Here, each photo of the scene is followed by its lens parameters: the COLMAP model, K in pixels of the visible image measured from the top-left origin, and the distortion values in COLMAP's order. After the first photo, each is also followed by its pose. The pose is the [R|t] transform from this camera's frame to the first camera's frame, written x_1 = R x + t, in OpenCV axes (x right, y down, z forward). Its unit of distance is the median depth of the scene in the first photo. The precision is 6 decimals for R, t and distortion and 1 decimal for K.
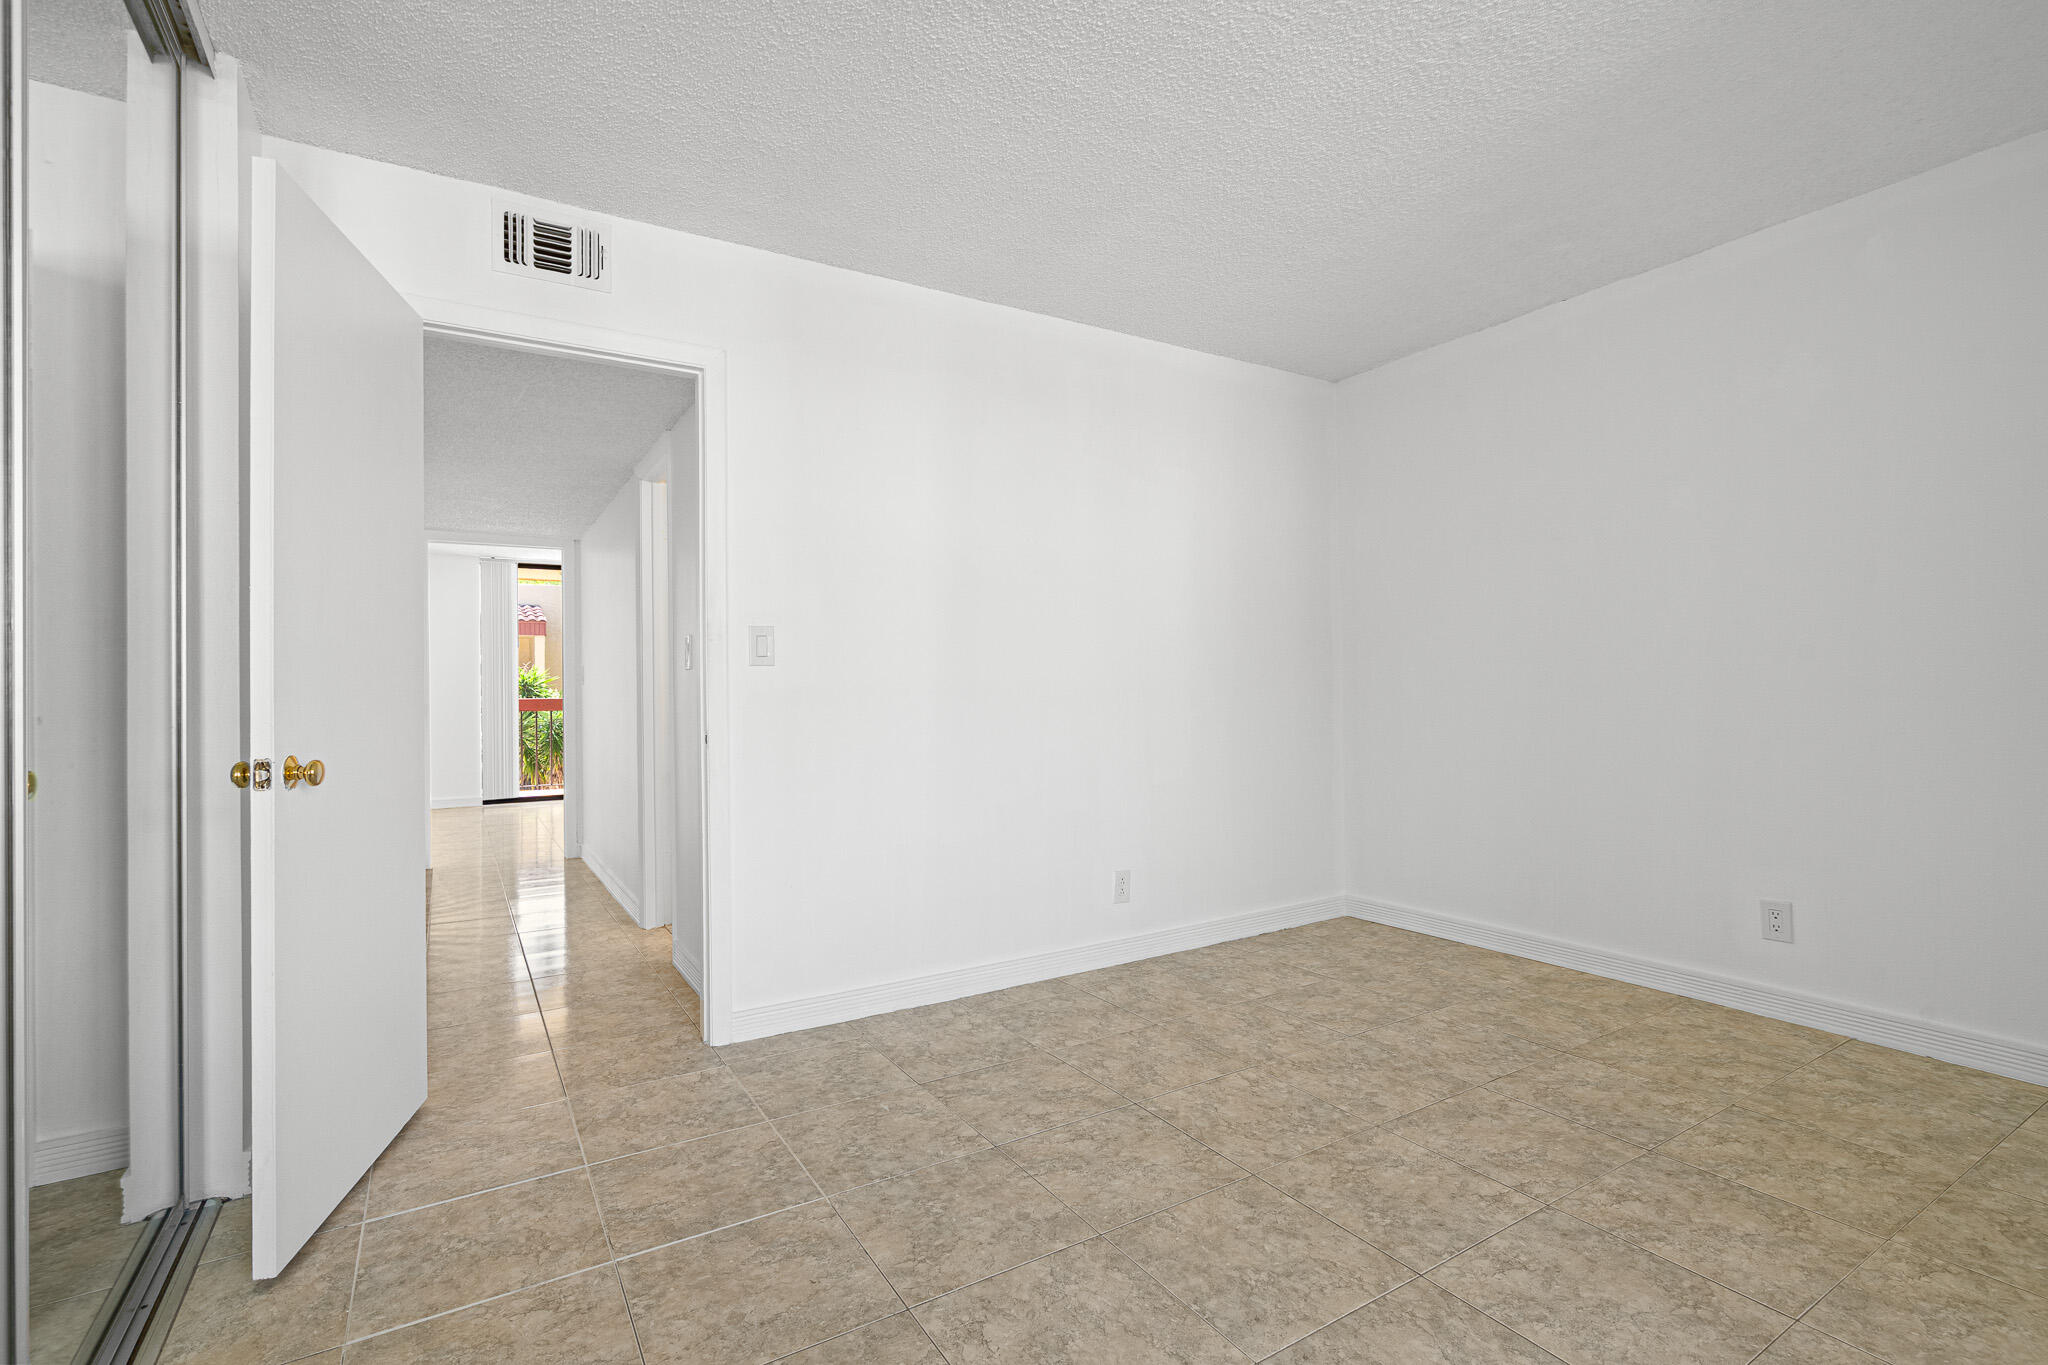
lens RADIAL K [[924.7, 0, 1008.0], [0, 924.7, 697.0], [0, 0, 1]] dist [-0.007751, 0.002129]
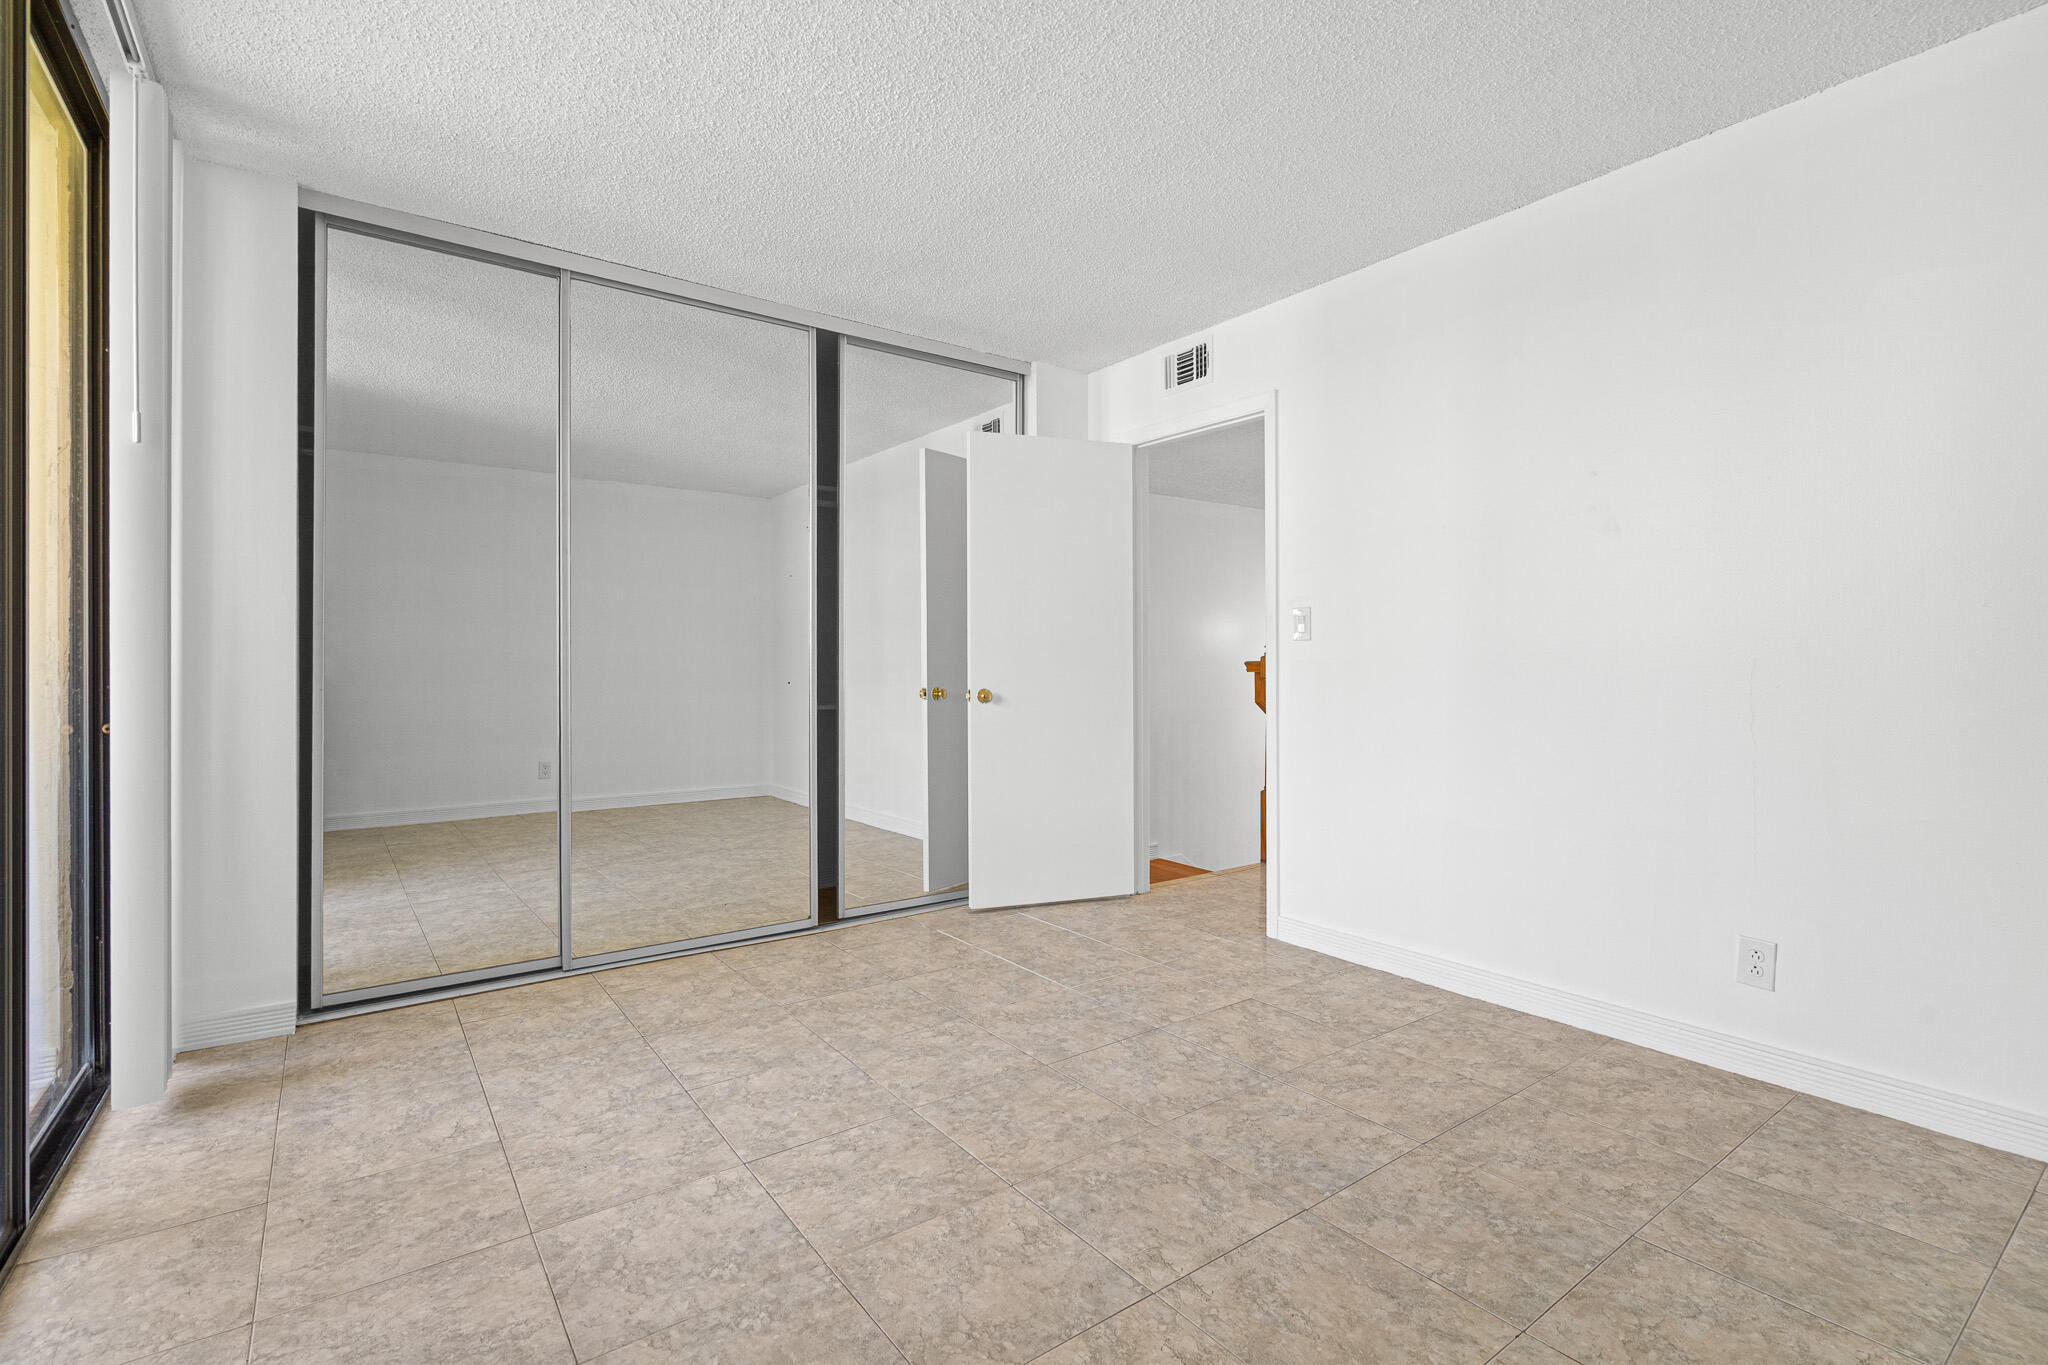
lens RADIAL K [[936.2, 0, 1029.6], [0, 936.2, 665.6], [0, 0, 1]] dist [-0.000646, 0.000058]
pose [[0.098191, 0.016041, -0.995038, 1.015898], [-0.004489, 0.999867, 0.015676, -0.019758], [0.995157, 0.002927, 0.098250, 0.580880]]
